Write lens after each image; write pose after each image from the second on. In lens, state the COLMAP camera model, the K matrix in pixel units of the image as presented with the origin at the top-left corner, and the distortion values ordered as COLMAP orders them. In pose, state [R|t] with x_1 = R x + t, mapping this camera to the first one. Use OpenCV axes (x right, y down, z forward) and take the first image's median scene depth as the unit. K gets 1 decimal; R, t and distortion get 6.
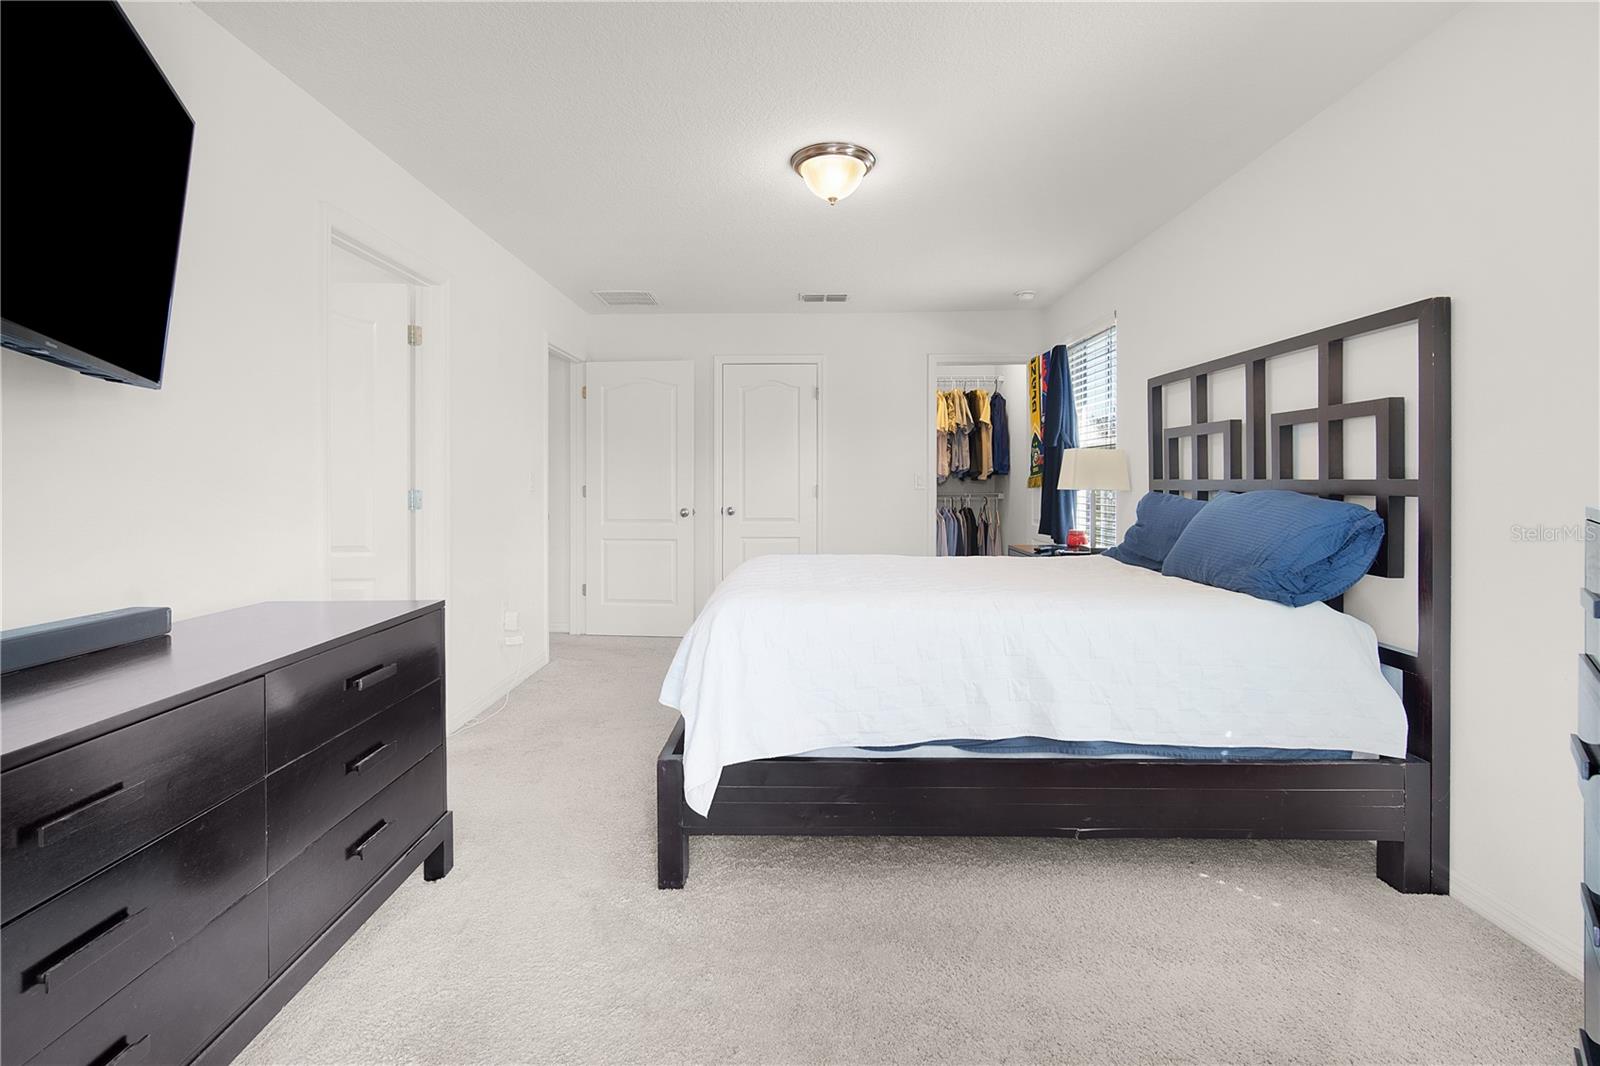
lens RADIAL K [[719.7, 0, 772.7], [0, 719.7, 479.1], [0, 0, 1]] dist [-0.010070, -0.001326]
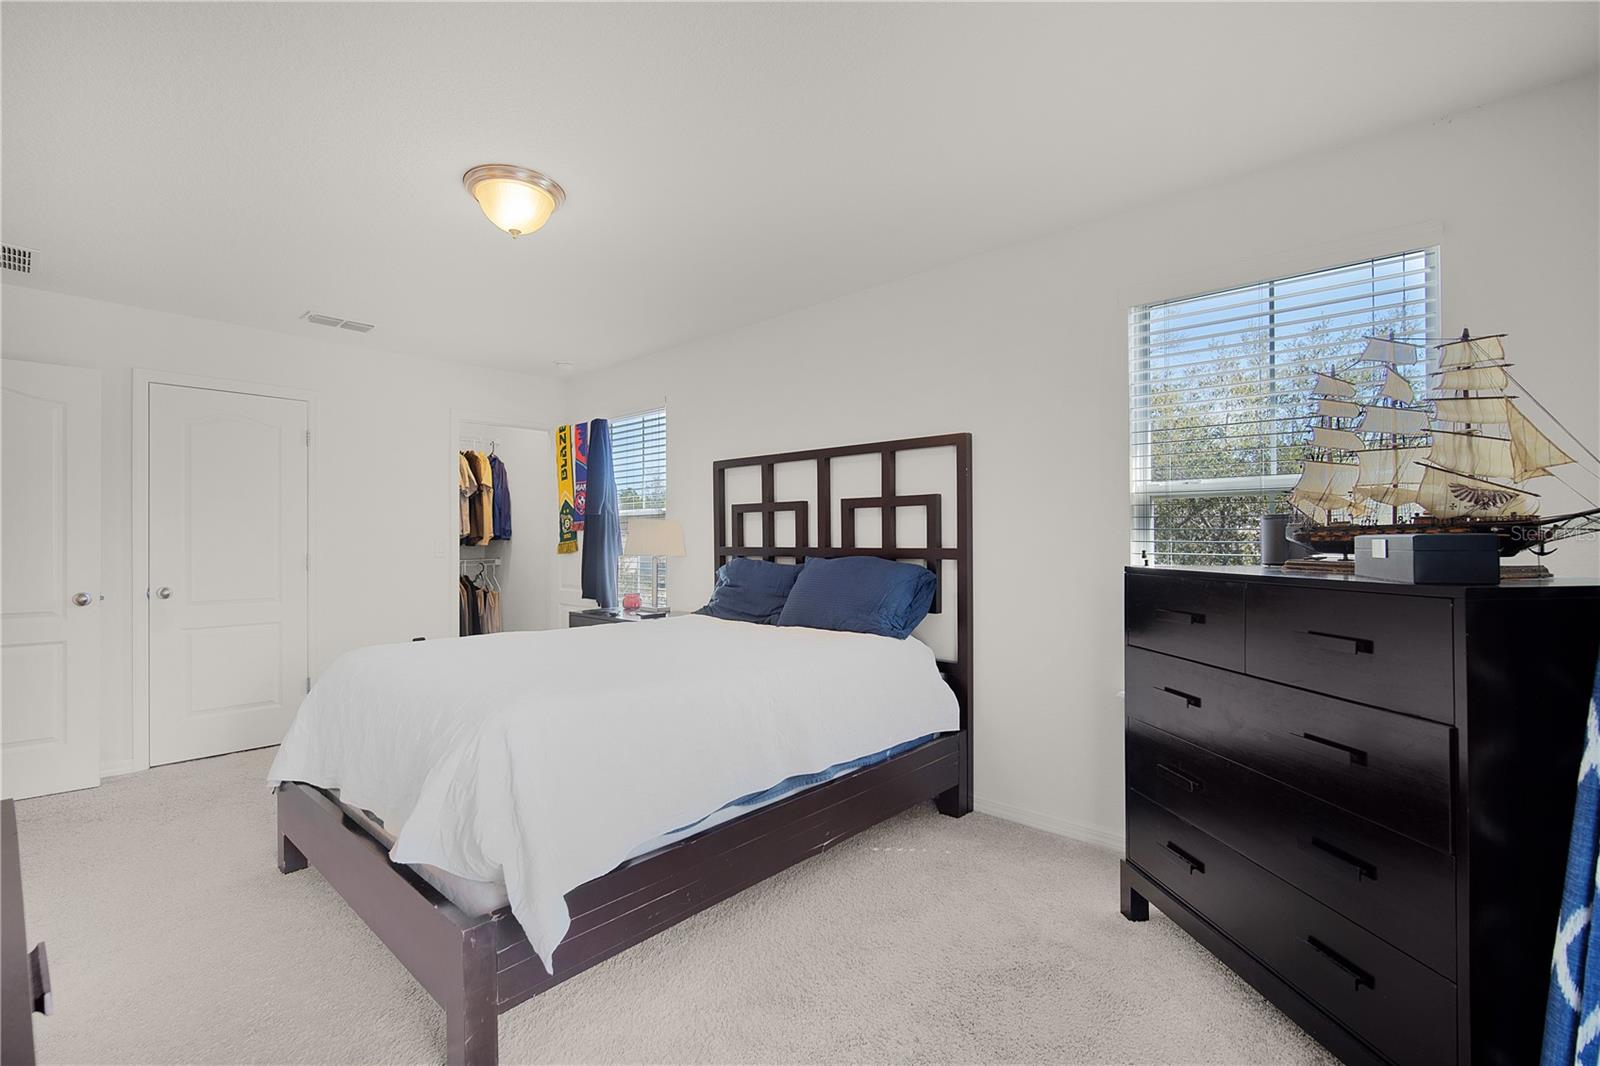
lens RADIAL K [[719.7, 0, 771.4], [0, 719.7, 530.5], [0, 0, 1]] dist [-0.010070, -0.001326]
pose [[0.662386, 0.008758, 0.749111, -0.356700], [0.001421, 0.999915, -0.012947, -0.012549], [-0.749161, 0.009640, 0.662318, 0.177969]]
